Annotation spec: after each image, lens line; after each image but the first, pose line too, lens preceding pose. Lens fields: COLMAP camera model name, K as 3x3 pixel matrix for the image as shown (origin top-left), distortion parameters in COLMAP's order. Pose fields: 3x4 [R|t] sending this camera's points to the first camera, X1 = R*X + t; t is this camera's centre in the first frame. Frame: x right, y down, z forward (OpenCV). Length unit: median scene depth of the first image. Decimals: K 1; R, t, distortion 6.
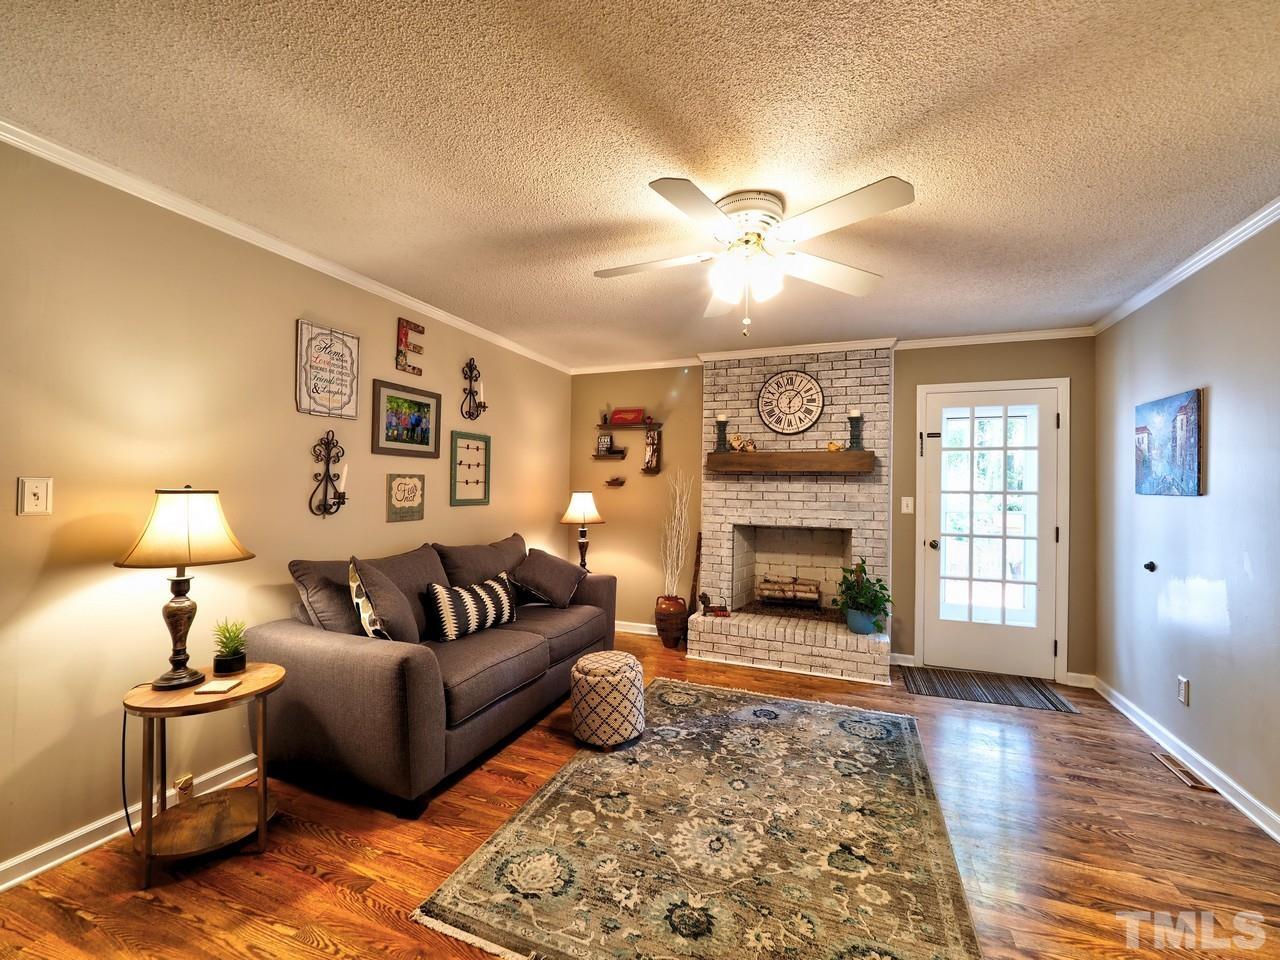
lens RADIAL K [[538.8, 0, 640.0], [0, 538.8, 480.0], [0, 0, 1]] dist [0.001164, -0.000215]
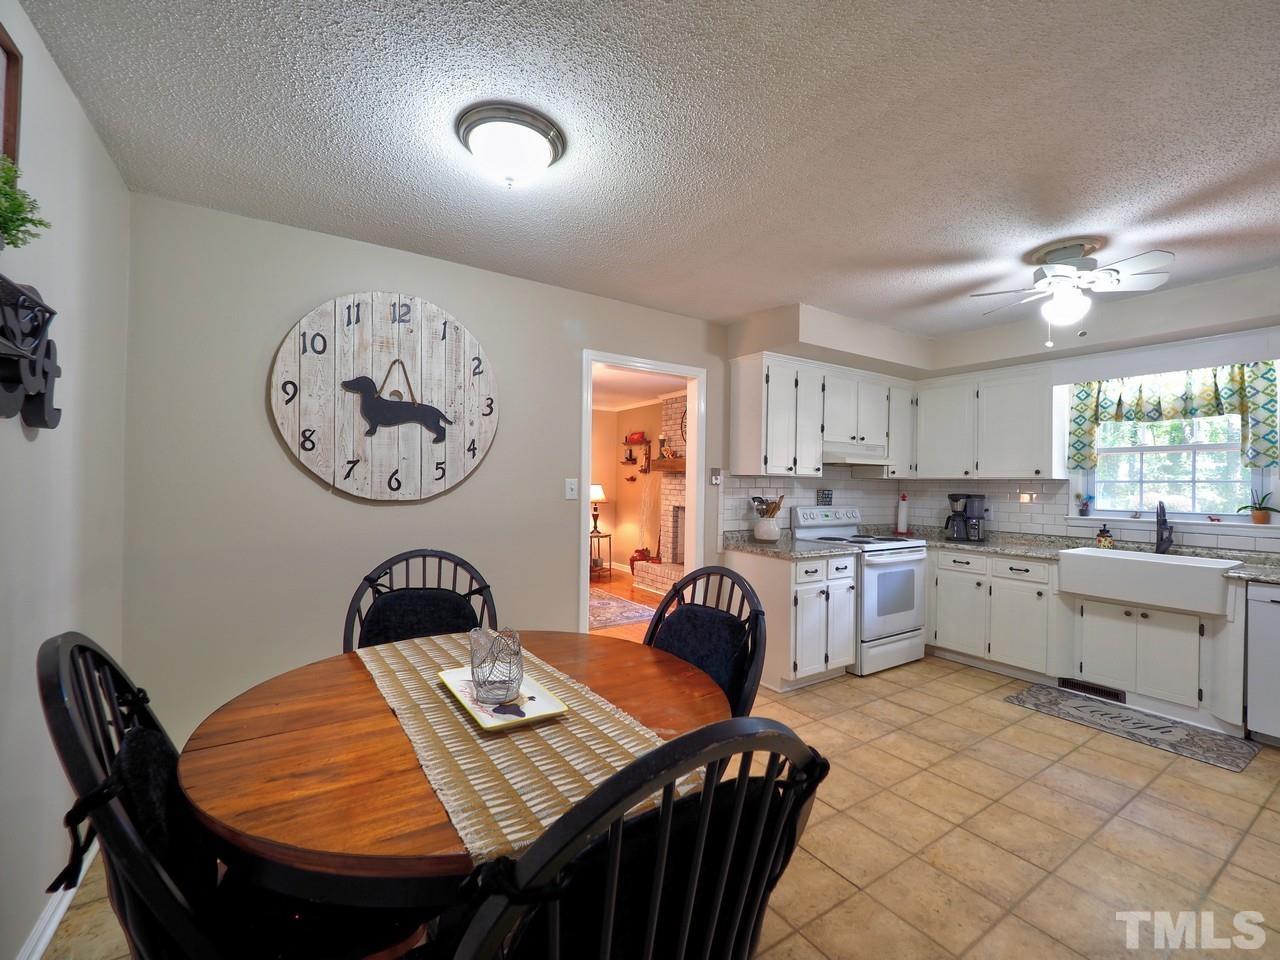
lens RADIAL K [[538.8, 0, 640.0], [0, 538.8, 480.0], [0, 0, 1]] dist [0.001164, -0.000215]
pose [[0.813319, -0.004013, -0.581804, 1.242943], [0.006041, 0.999981, 0.001548, 0.007231], [0.581786, -0.004774, 0.813328, -0.376244]]
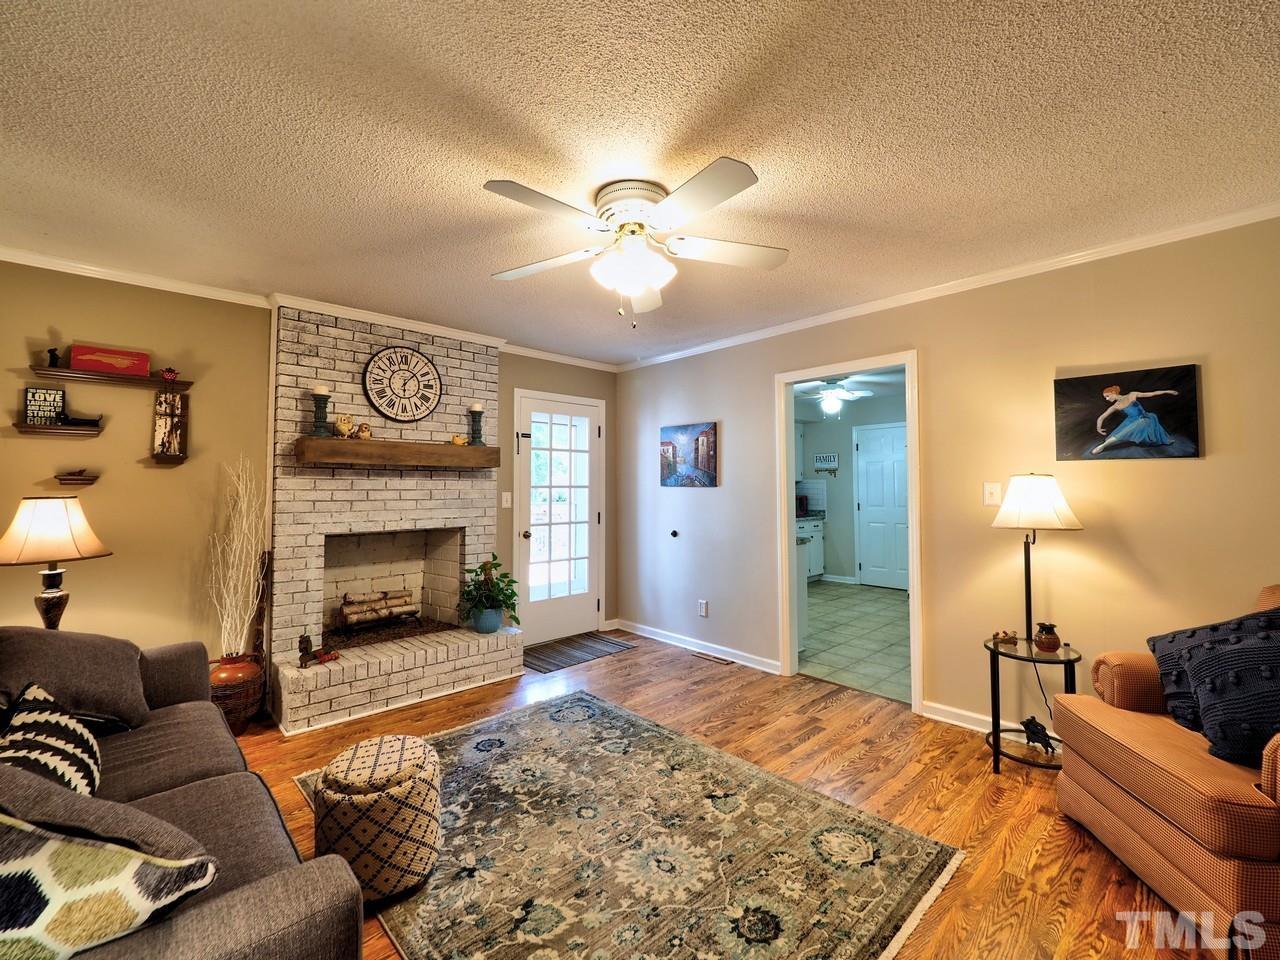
lens RADIAL K [[556.4, 0, 639.3], [0, 556.4, 464.2], [0, 0, 1]] dist [0.000757, -0.000684]
pose [[0.425601, 0.022781, 0.904624, -0.431253], [-0.006014, 0.999732, -0.022346, -0.000631], [-0.904891, 0.004070, 0.425624, 0.349486]]
